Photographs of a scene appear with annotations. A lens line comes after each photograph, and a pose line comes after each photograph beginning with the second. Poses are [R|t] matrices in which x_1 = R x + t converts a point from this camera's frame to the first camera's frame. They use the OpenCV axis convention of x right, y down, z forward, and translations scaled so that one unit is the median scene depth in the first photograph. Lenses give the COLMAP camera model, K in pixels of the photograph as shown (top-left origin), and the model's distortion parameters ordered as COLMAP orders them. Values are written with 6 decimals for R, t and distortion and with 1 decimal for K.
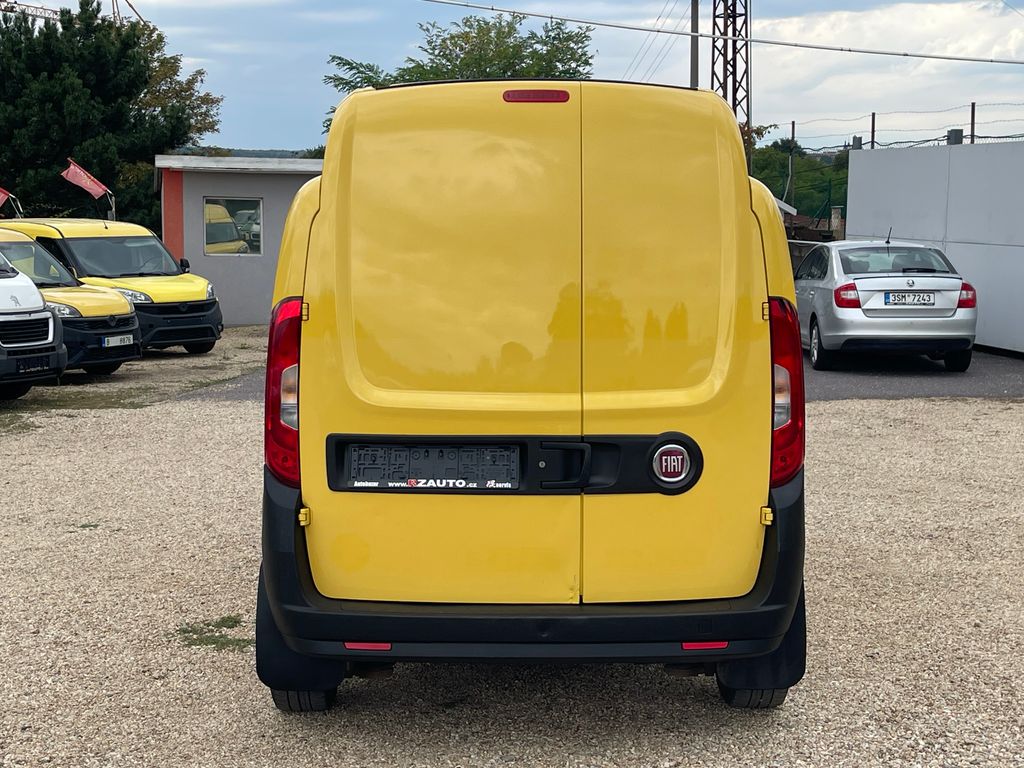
lens RADIAL K [[1612.1, 0, 512.0], [0, 1612.1, 384.0], [0, 0, 1]] dist [0.060281, -0.153533]
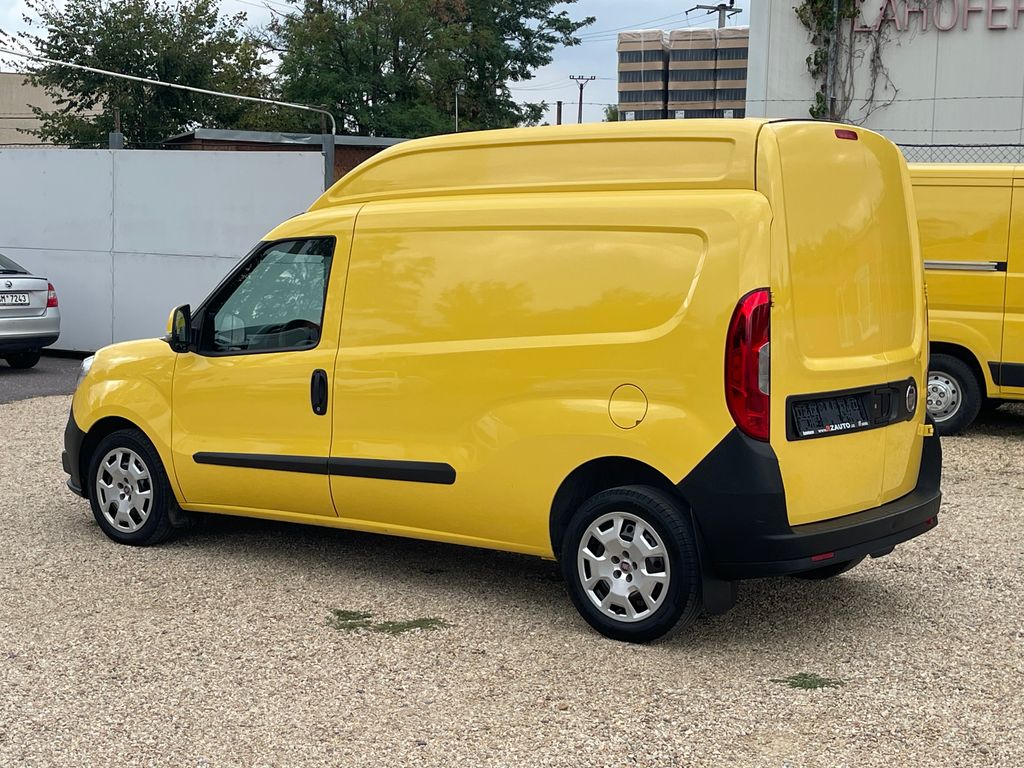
lens RADIAL K [[1612.1, 0, 512.0], [0, 1612.1, 384.0], [0, 0, 1]] dist [0.060281, -0.153533]
pose [[0.637206, -0.065443, 0.767910, -0.341834], [0.066739, 0.997331, 0.029615, -0.008400], [-0.767798, 0.032379, 0.639873, 0.100807]]
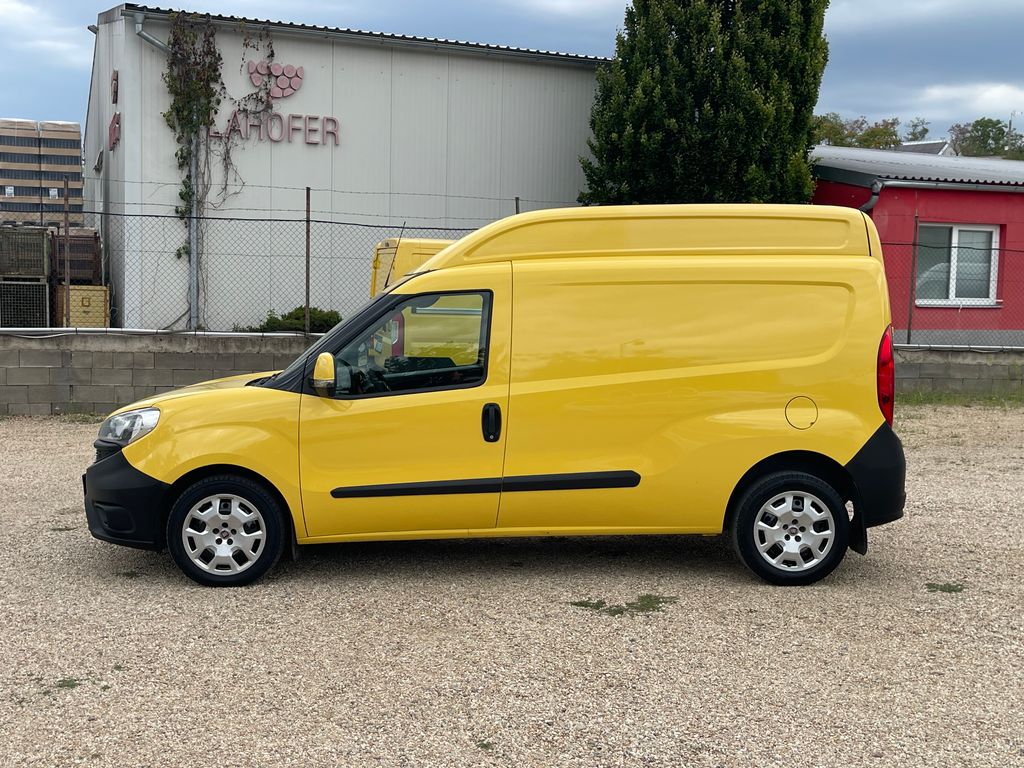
lens RADIAL K [[1169.1, 0, 512.0], [0, 1169.1, 384.0], [0, 0, 1]] dist [0.051239, -0.044433]
pose [[-0.009572, -0.073668, 0.997237, -0.408867], [0.091862, 0.993001, 0.074237, -0.036271], [-0.995726, 0.092319, -0.002737, 0.419718]]
